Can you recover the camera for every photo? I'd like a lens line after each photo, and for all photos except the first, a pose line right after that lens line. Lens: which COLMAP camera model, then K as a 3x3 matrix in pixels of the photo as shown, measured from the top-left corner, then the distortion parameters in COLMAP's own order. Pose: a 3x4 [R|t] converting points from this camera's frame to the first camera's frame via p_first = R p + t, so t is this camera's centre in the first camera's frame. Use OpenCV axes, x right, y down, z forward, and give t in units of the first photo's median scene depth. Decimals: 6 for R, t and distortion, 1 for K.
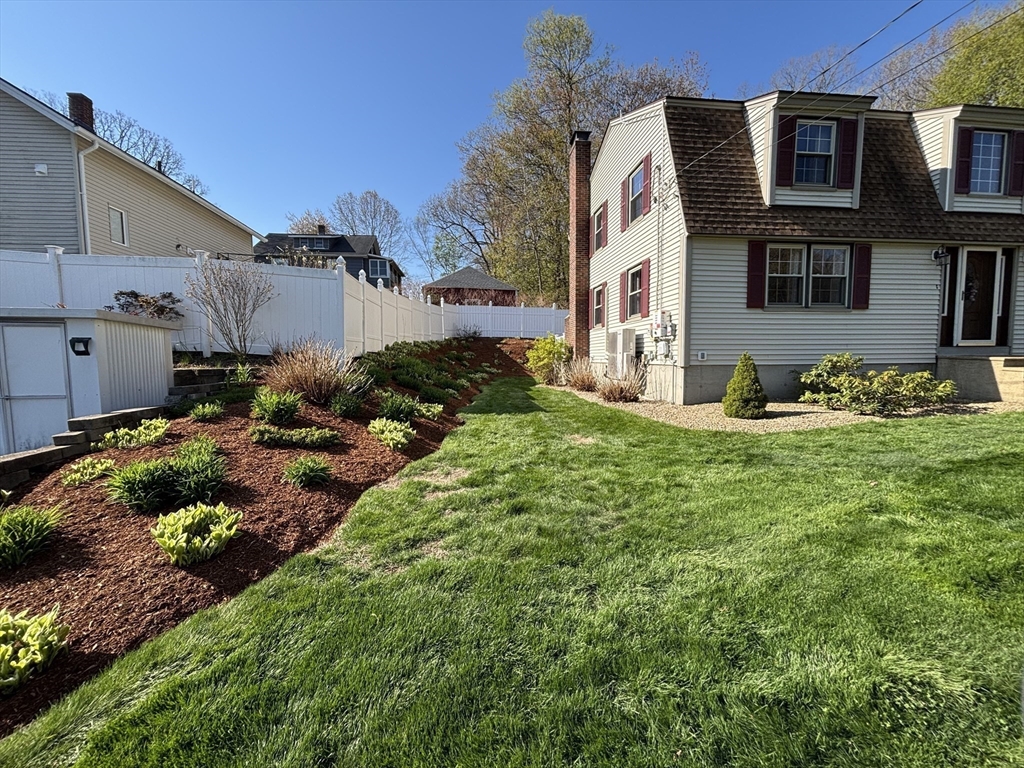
lens RADIAL K [[406.9, 0, 510.8], [0, 406.9, 388.3], [0, 0, 1]] dist [-0.003033, -0.000389]
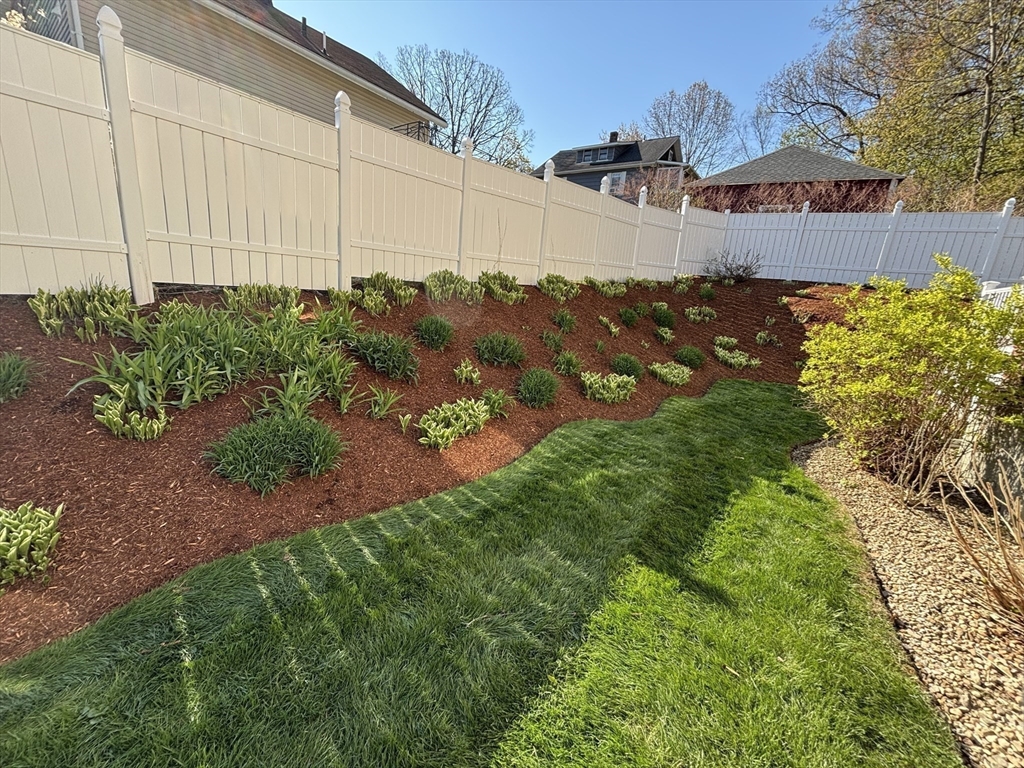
lens RADIAL K [[406.9, 0, 510.8], [0, 406.9, 388.3], [0, 0, 1]] dist [-0.003033, -0.000389]
pose [[0.732604, 0.226673, -0.641803, 0.132737], [-0.134151, 0.972509, 0.190342, -0.133466], [0.667304, -0.053346, 0.742872, 1.133071]]
